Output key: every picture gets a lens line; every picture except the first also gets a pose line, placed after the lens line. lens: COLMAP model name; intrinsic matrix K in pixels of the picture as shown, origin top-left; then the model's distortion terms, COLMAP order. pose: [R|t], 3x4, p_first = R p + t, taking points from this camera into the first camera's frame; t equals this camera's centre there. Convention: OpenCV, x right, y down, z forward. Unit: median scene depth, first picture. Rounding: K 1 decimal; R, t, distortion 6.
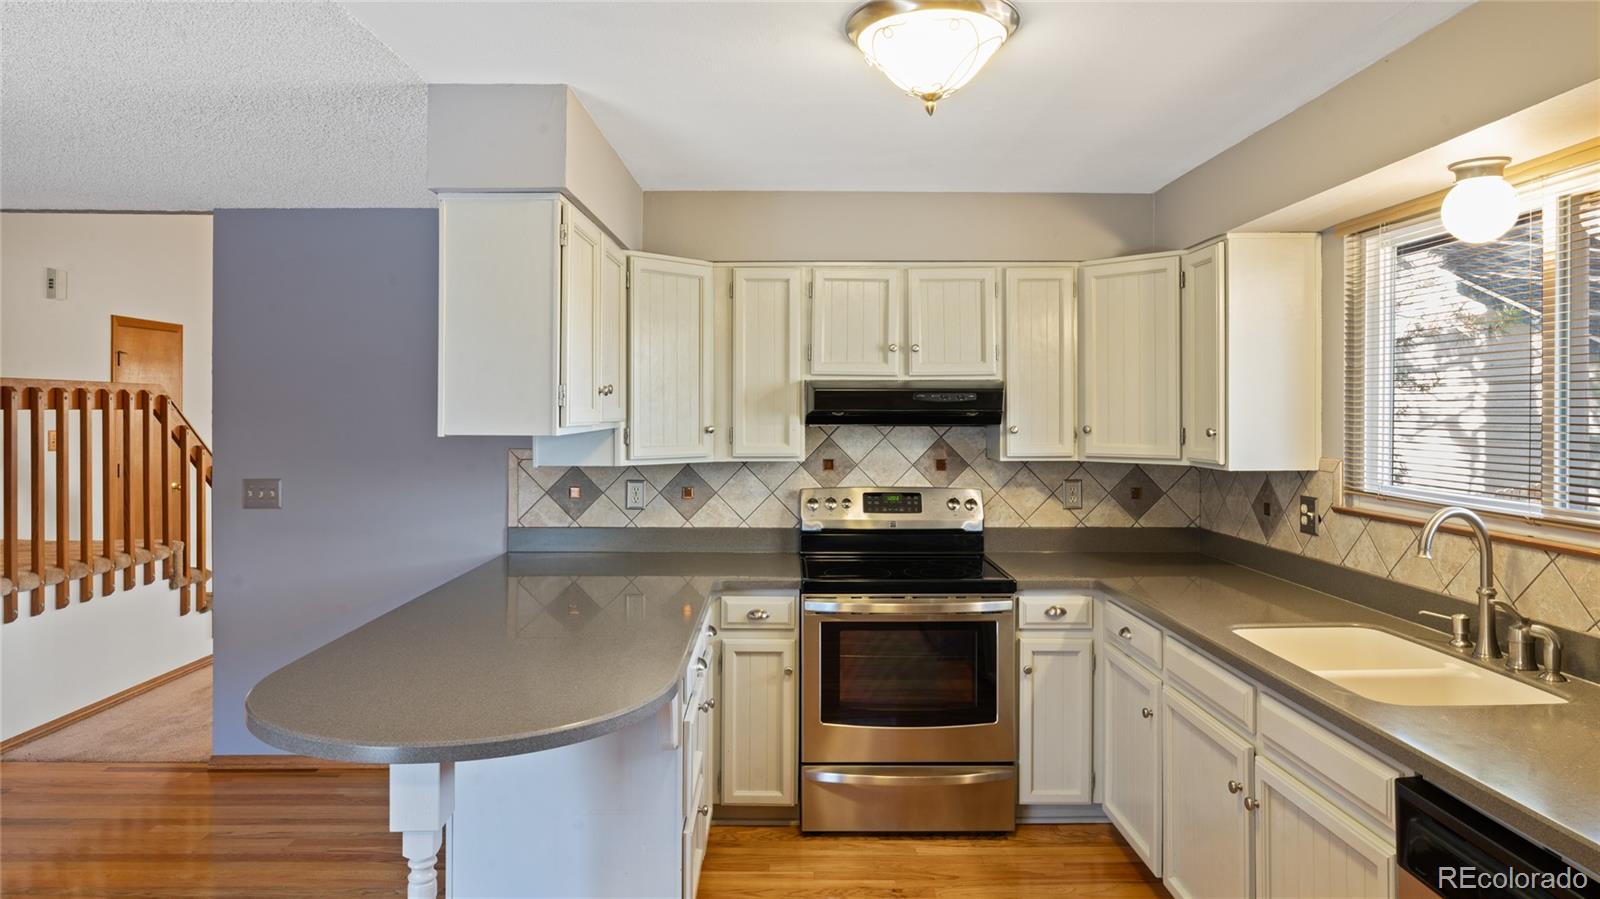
lens RADIAL K [[986.6, 0, 788.9], [0, 986.6, 419.5], [0, 0, 1]] dist [0.005271, -0.007222]
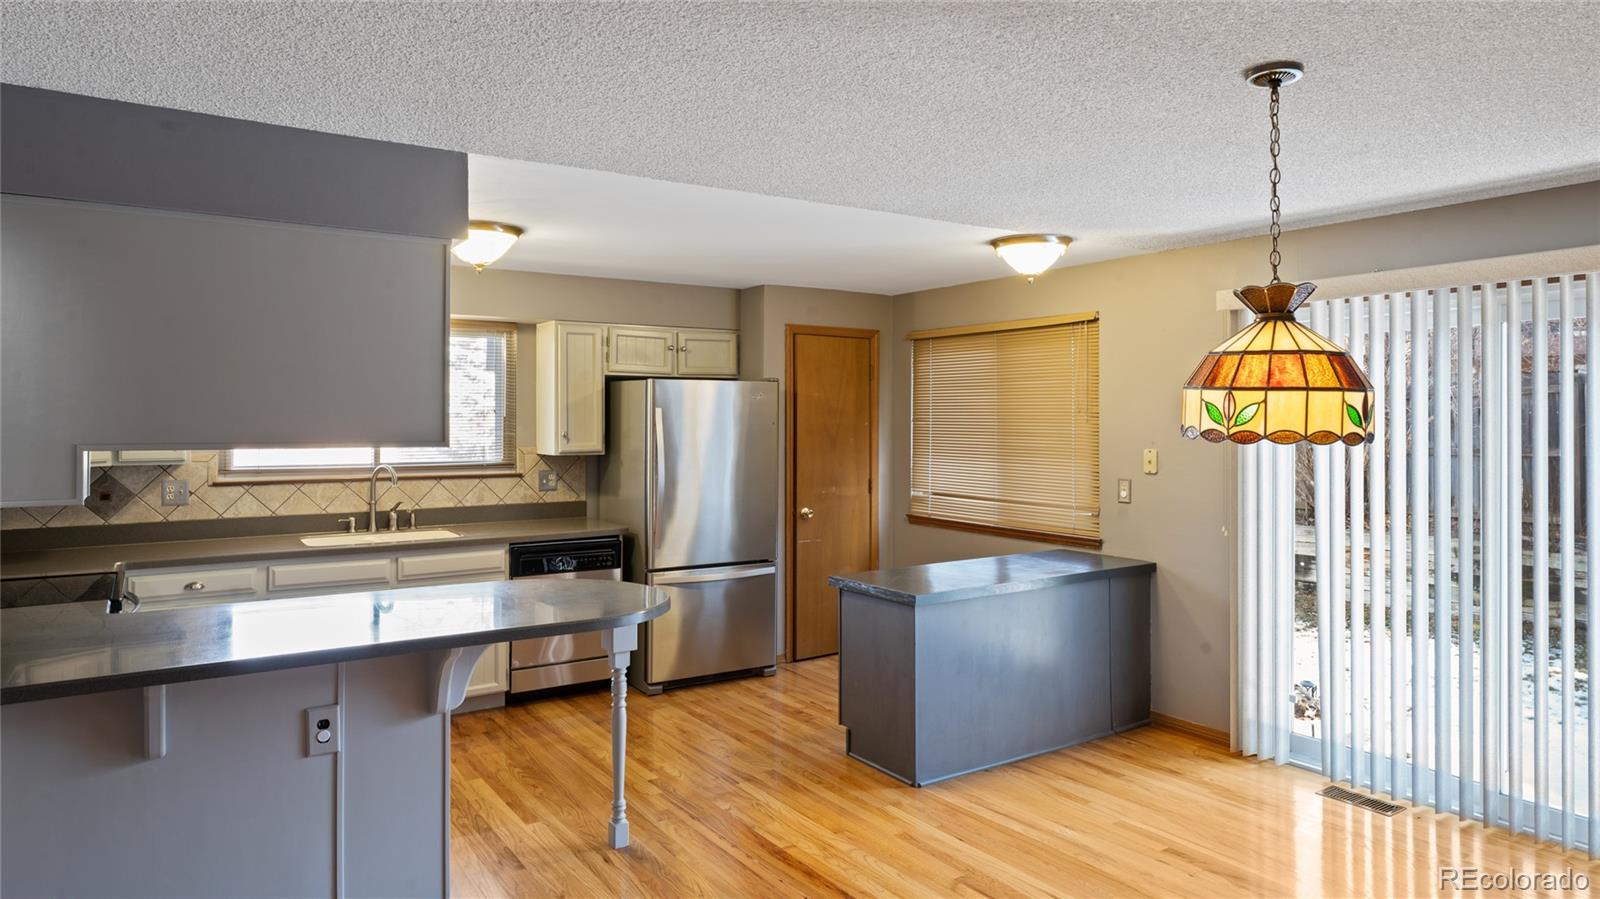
lens RADIAL K [[986.6, 0, 809.2], [0, 986.6, 420.8], [0, 0, 1]] dist [0.005271, -0.007222]
pose [[-0.557616, -0.004173, 0.830089, -1.160573], [0.006965, 0.999929, 0.009706, -0.018114], [-0.830070, 0.011193, -0.557547, 0.964560]]
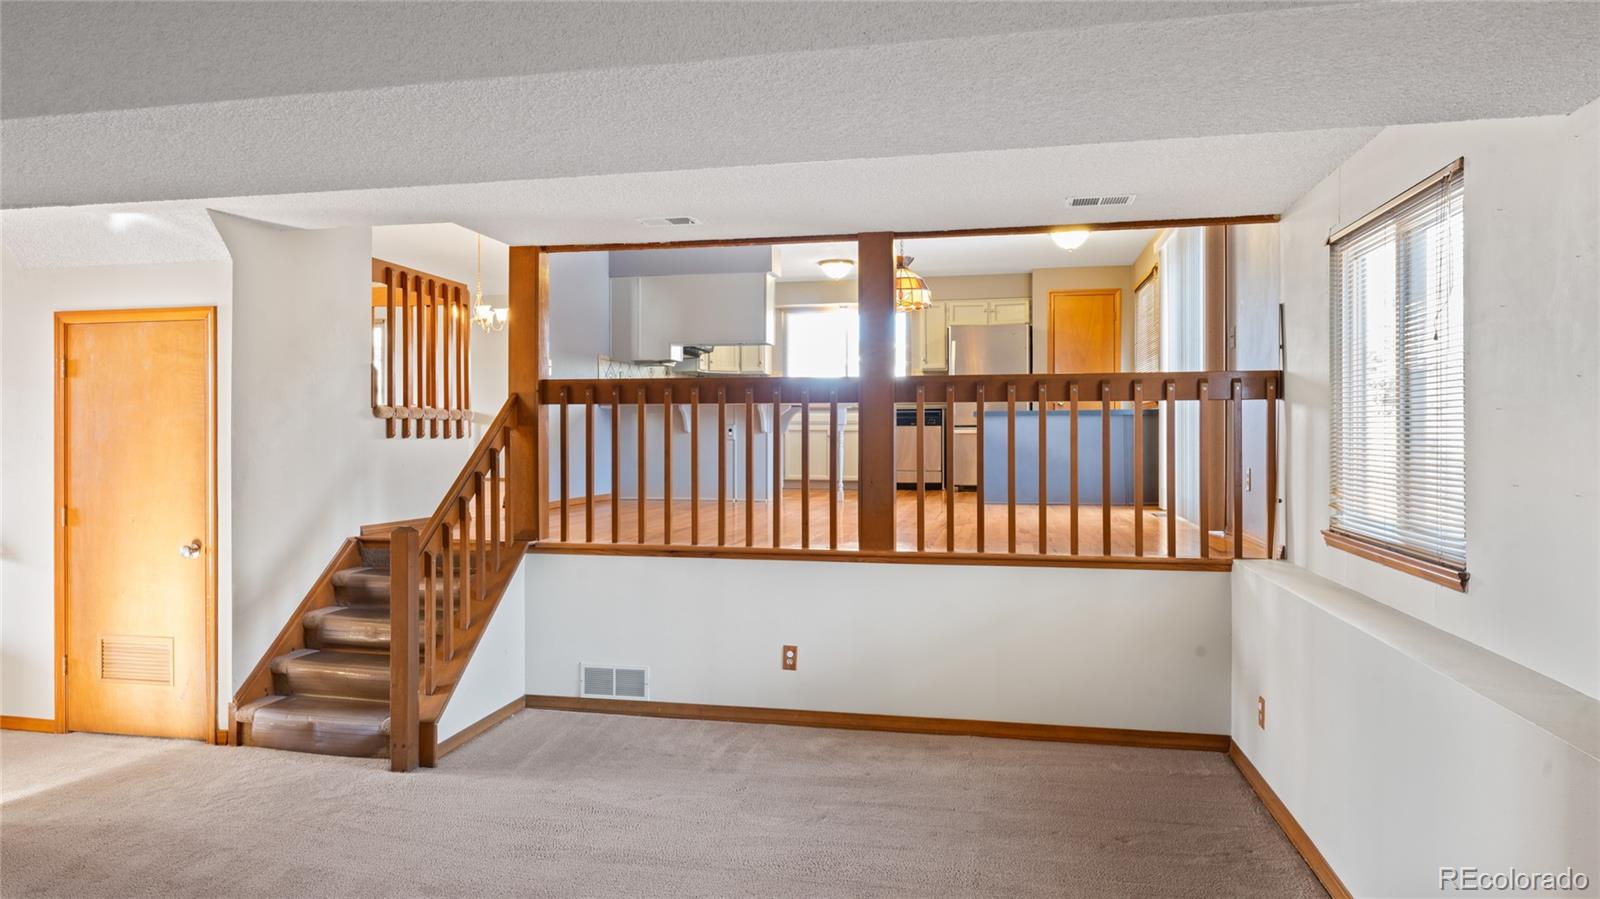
lens RADIAL K [[986.6, 0, 787.8], [0, 986.6, 436.6], [0, 0, 1]] dist [0.005271, -0.007222]
pose [[0.218418, -0.003861, 0.975848, -2.748749], [0.013354, 0.999910, 0.000967, 0.253143], [-0.975764, 0.012820, 0.218450, 0.134809]]
